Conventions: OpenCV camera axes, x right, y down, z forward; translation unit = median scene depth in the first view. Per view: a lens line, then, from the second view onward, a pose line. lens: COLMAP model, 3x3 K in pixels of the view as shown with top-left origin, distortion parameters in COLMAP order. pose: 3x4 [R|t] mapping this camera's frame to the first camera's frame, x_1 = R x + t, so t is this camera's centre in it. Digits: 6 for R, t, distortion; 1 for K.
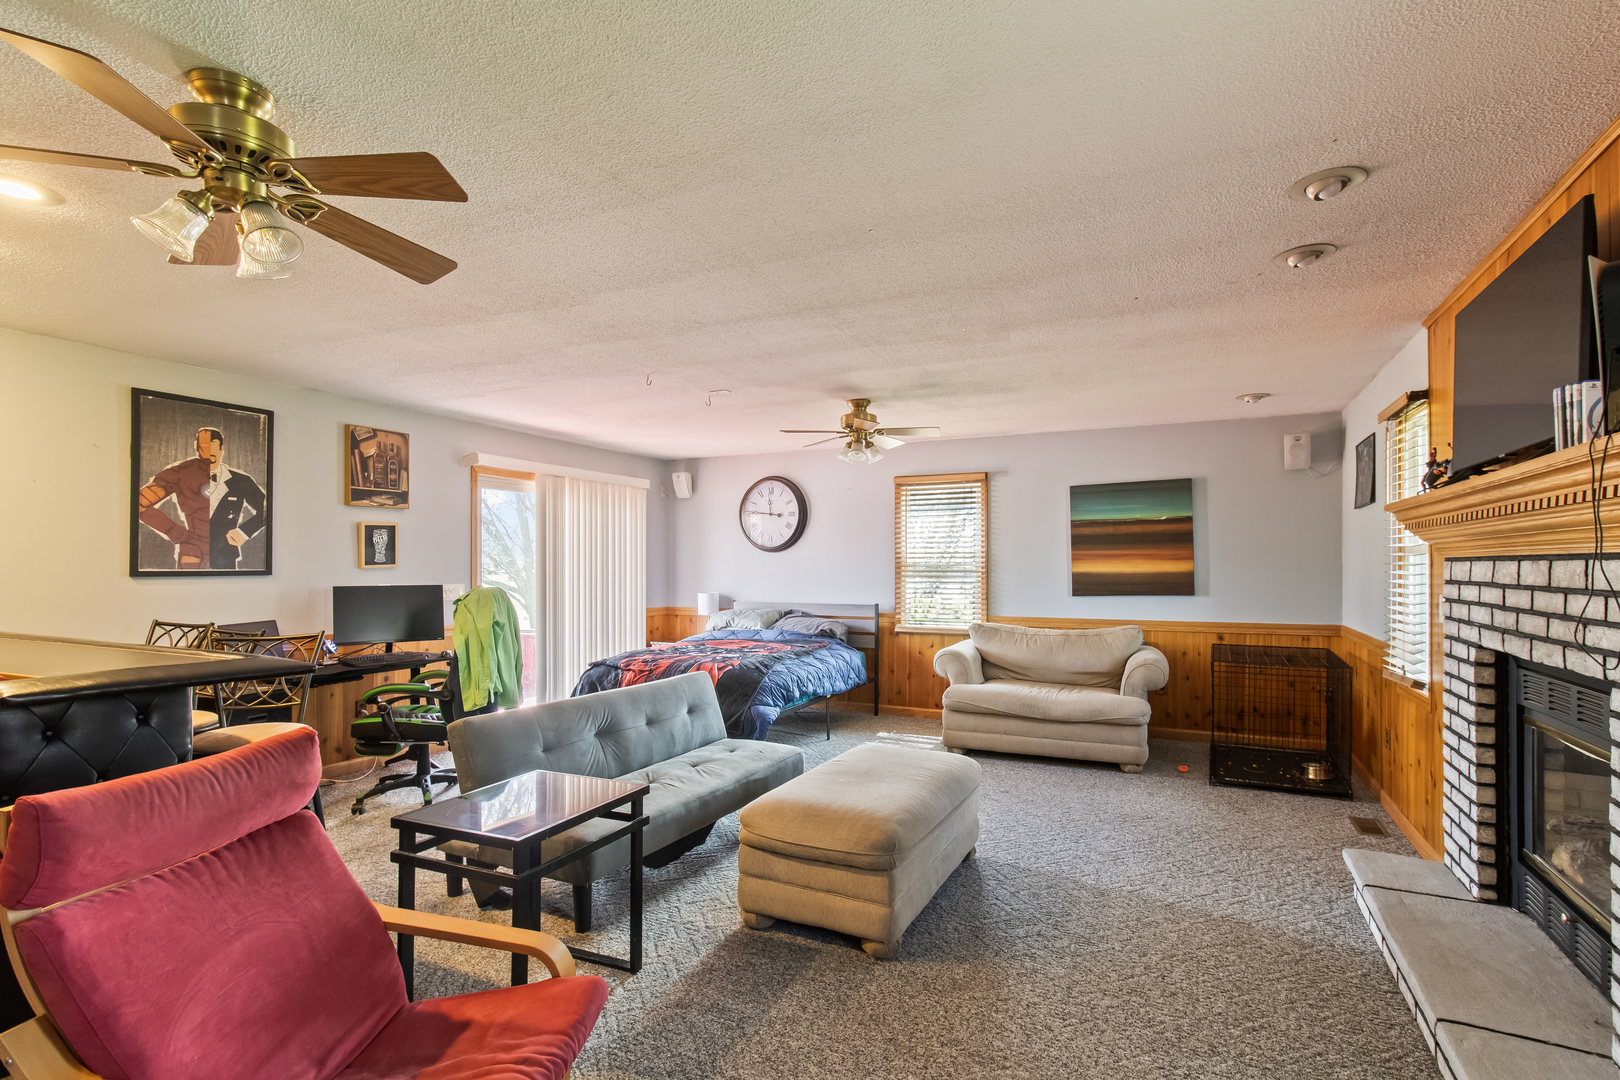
lens RADIAL K [[771.4, 0, 808.7], [0, 771.4, 550.6], [0, 0, 1]] dist [0.000074, 0.000111]
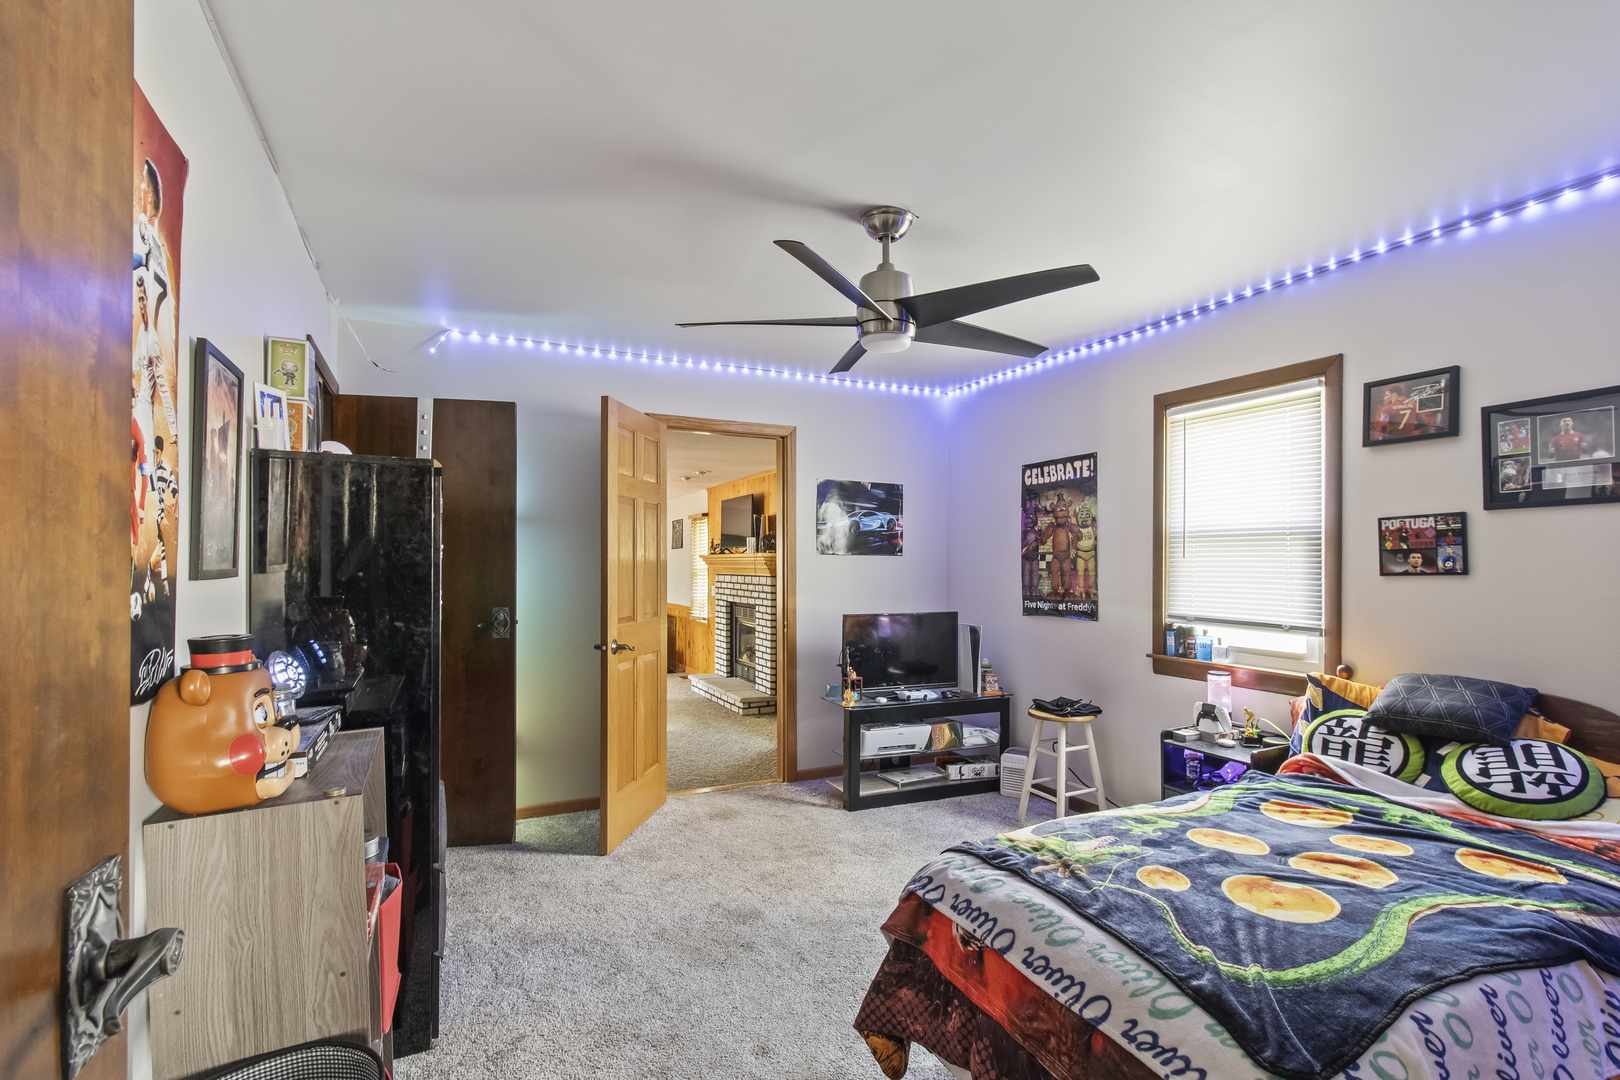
lens RADIAL K [[771.4, 0, 808.7], [0, 771.4, 550.6], [0, 0, 1]] dist [0.000074, 0.000111]
pose [[0.622475, 0.008086, 0.782598, -1.546953], [-0.008609, 0.999957, -0.003484, -0.086801], [-0.782593, -0.004569, 0.622517, -1.375394]]
